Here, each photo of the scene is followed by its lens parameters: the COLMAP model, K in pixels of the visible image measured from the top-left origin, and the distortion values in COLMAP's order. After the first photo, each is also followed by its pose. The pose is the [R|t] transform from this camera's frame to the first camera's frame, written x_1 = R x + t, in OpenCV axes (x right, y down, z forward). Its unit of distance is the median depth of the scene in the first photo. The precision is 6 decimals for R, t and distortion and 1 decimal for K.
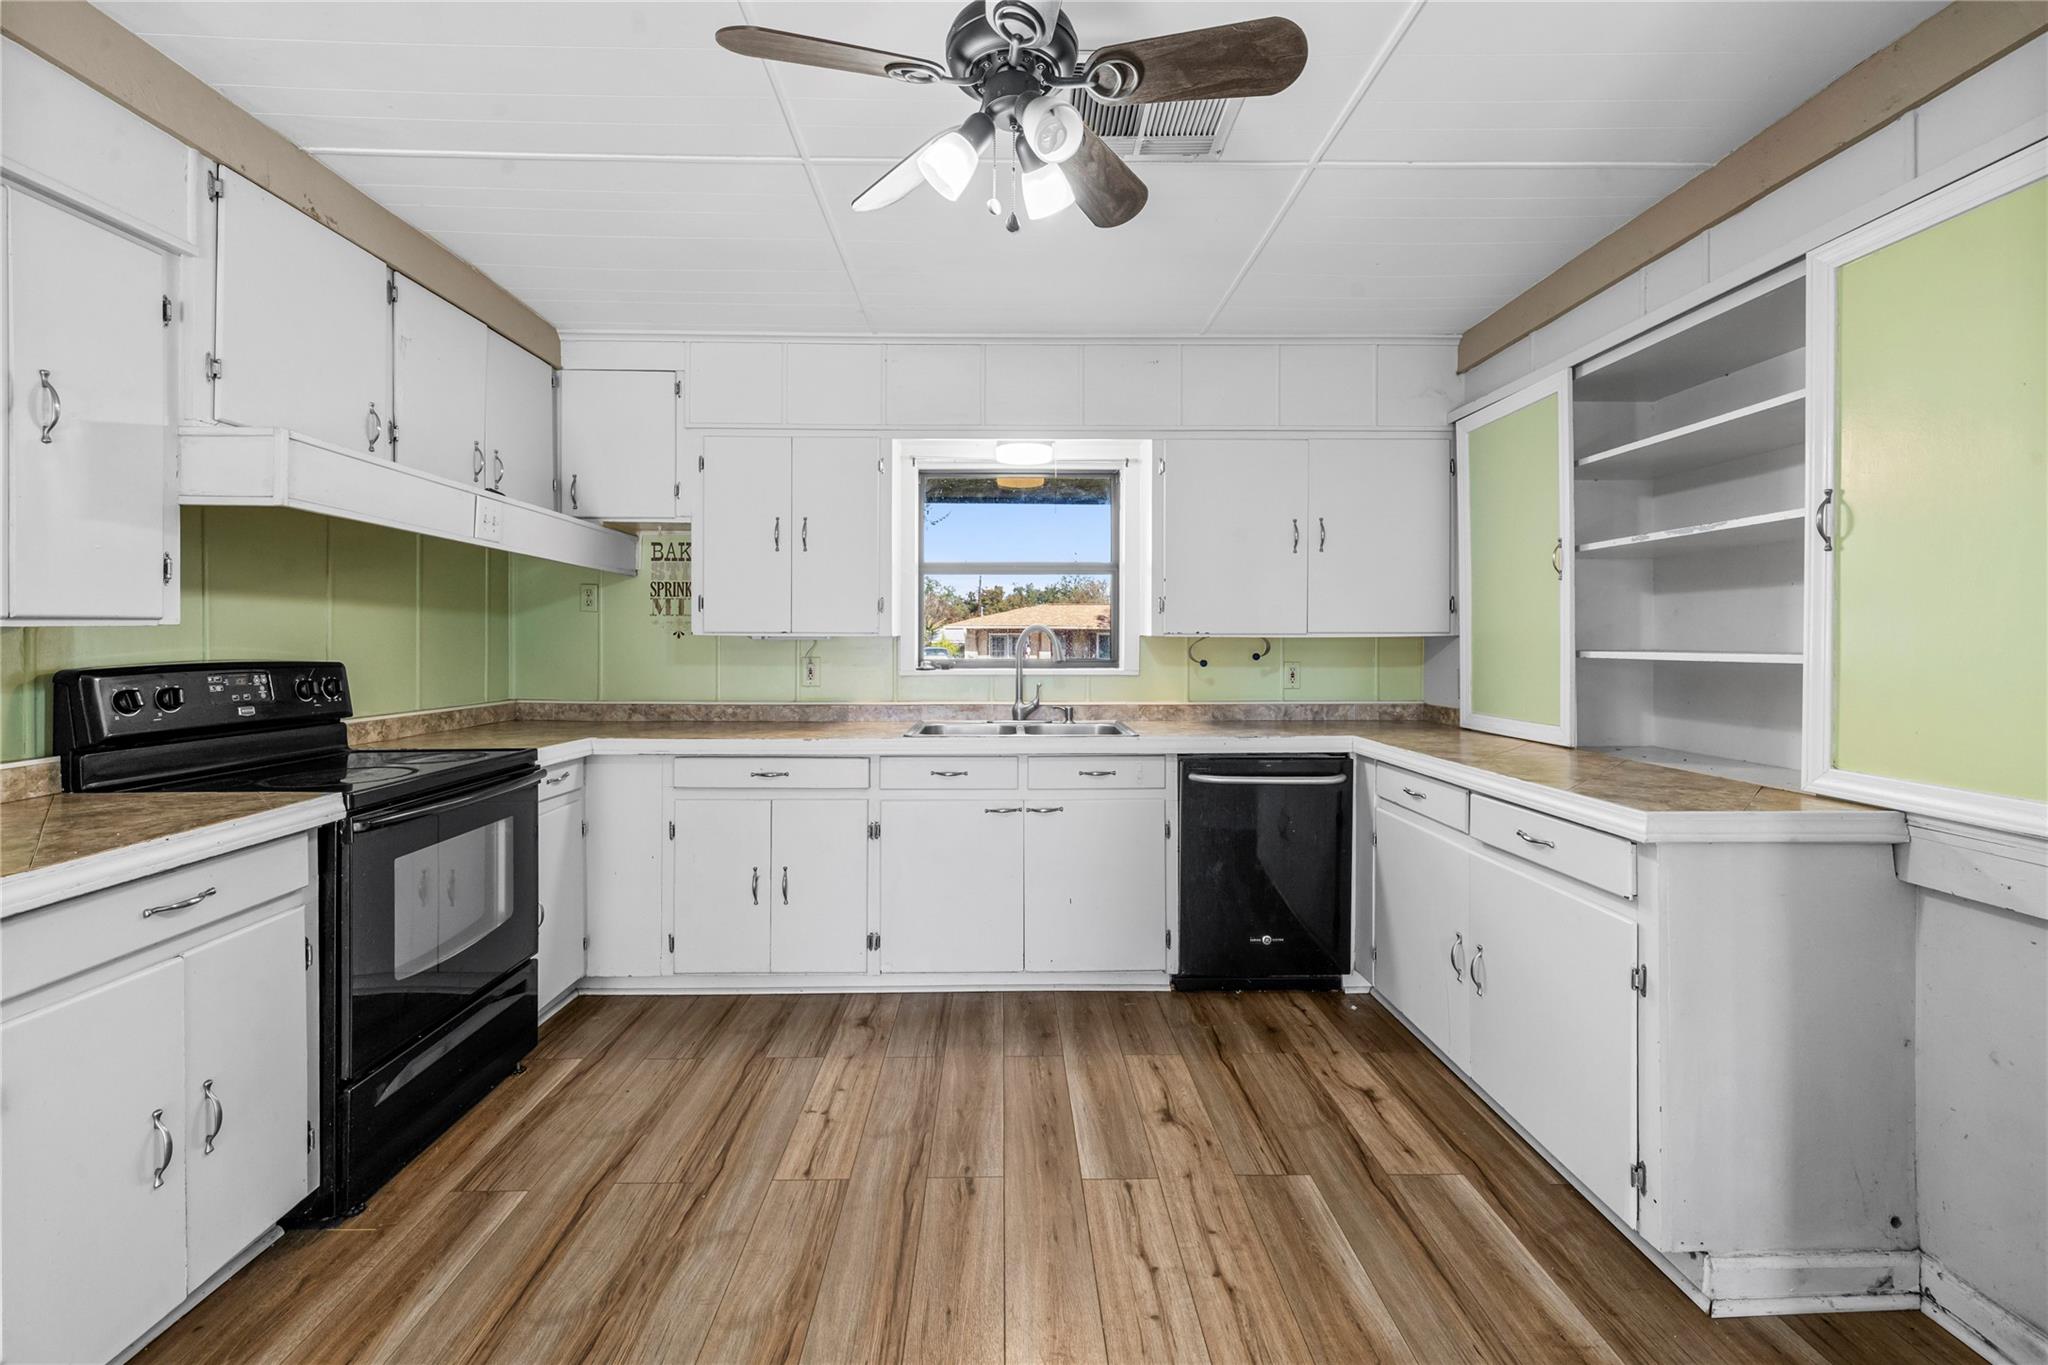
lens RADIAL K [[878.3, 0, 1021.3], [0, 878.3, 636.8], [0, 0, 1]] dist [-0.000754, 0.000269]
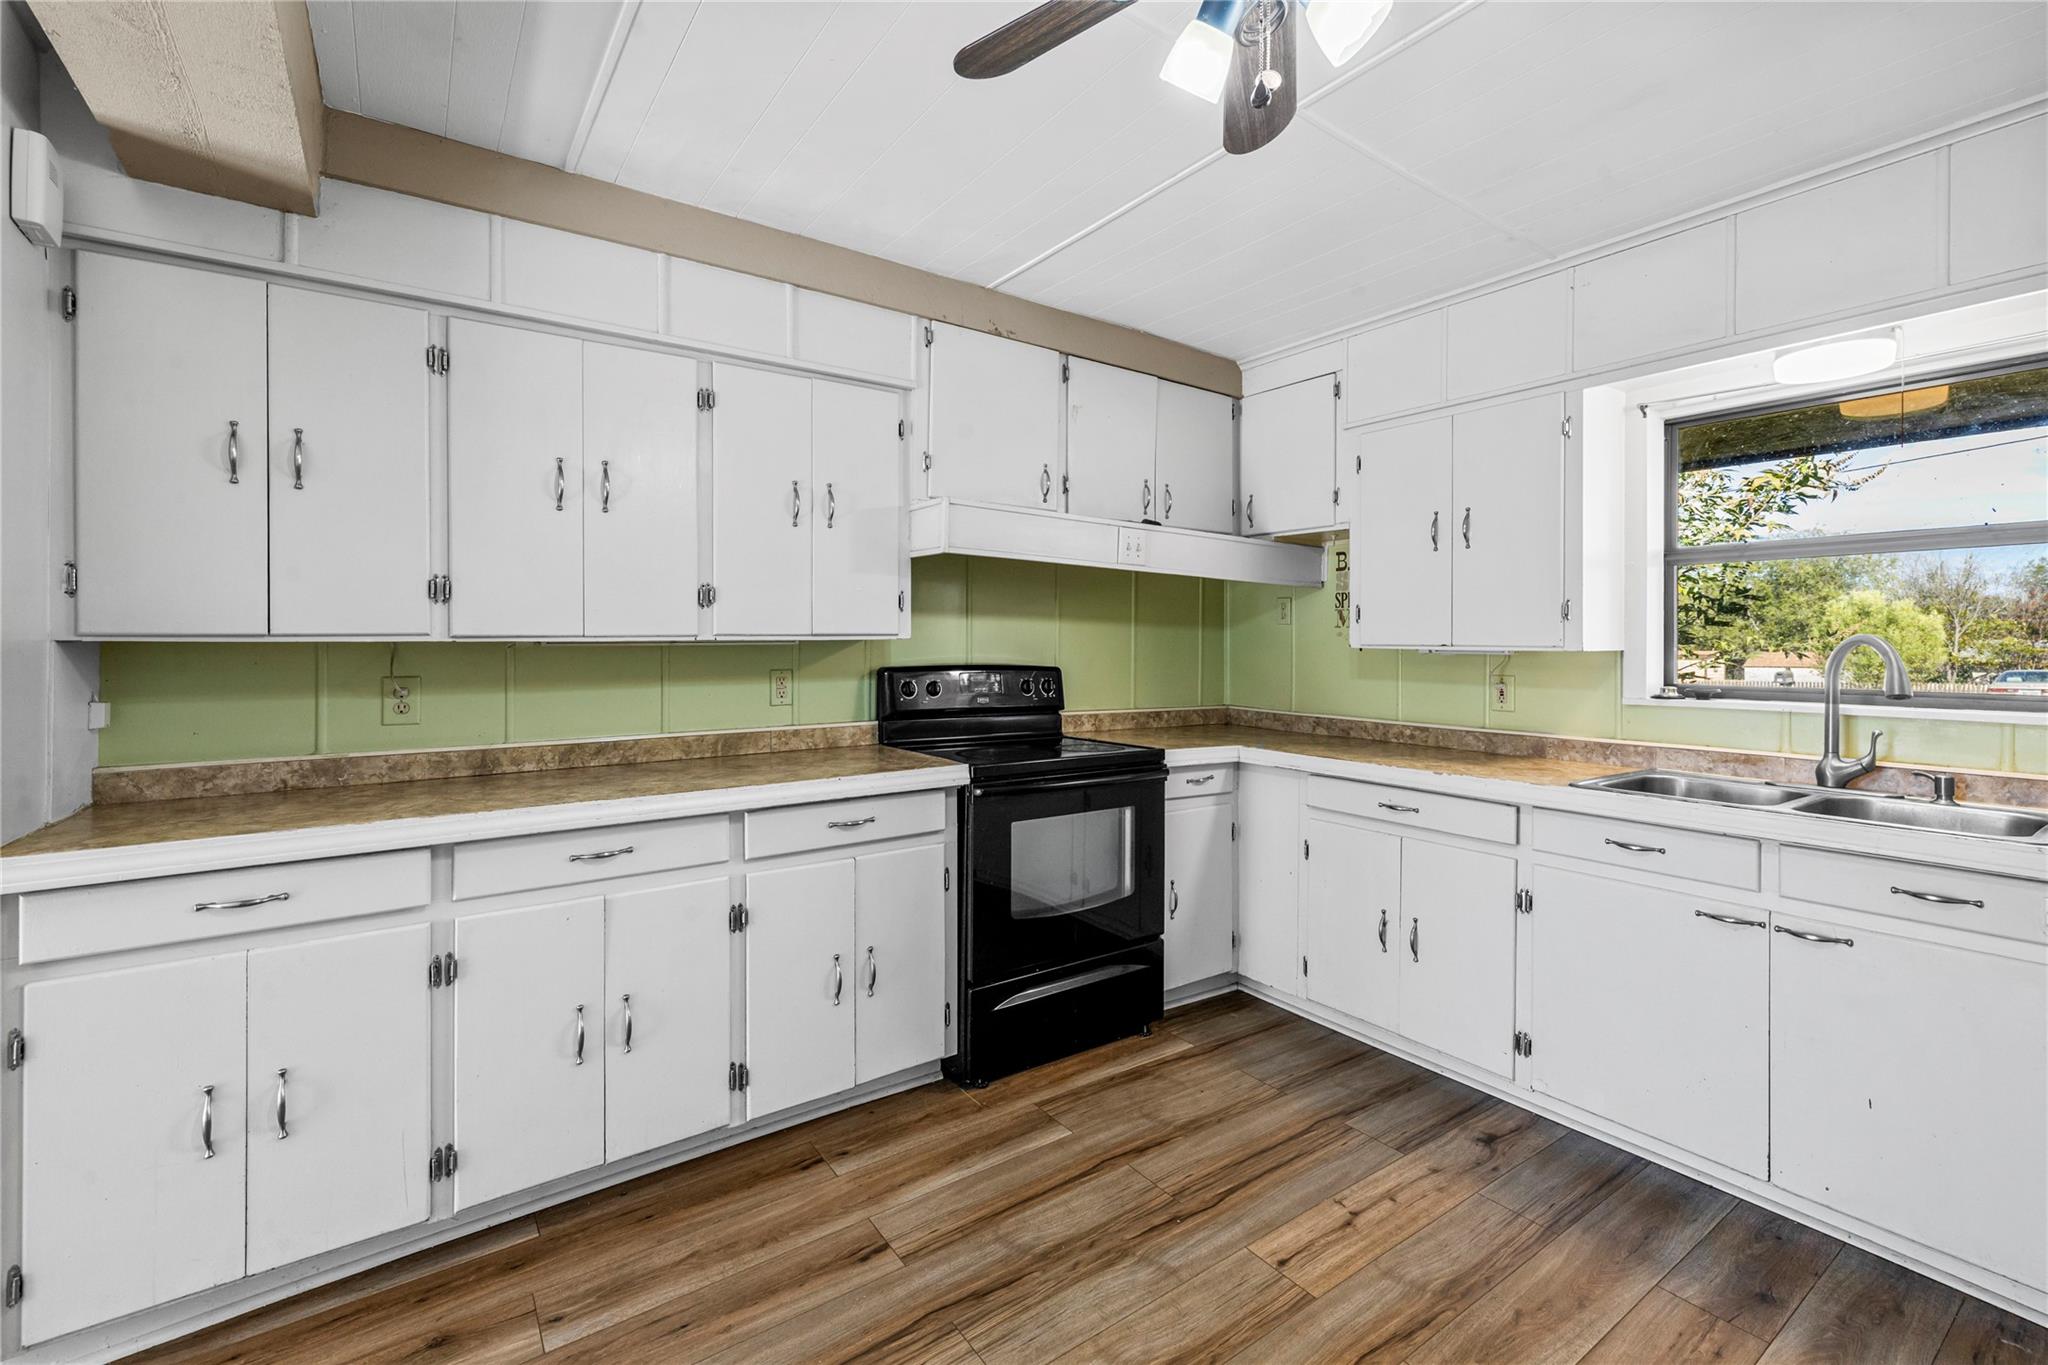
lens RADIAL K [[878.3, 0, 1020.6], [0, 878.3, 644.2], [0, 0, 1]] dist [-0.000754, 0.000269]
pose [[0.556178, 0.003079, -0.831058, 0.273251], [-0.007206, 0.999973, -0.001117, -0.002906], [0.831032, 0.006610, 0.556185, 0.236596]]
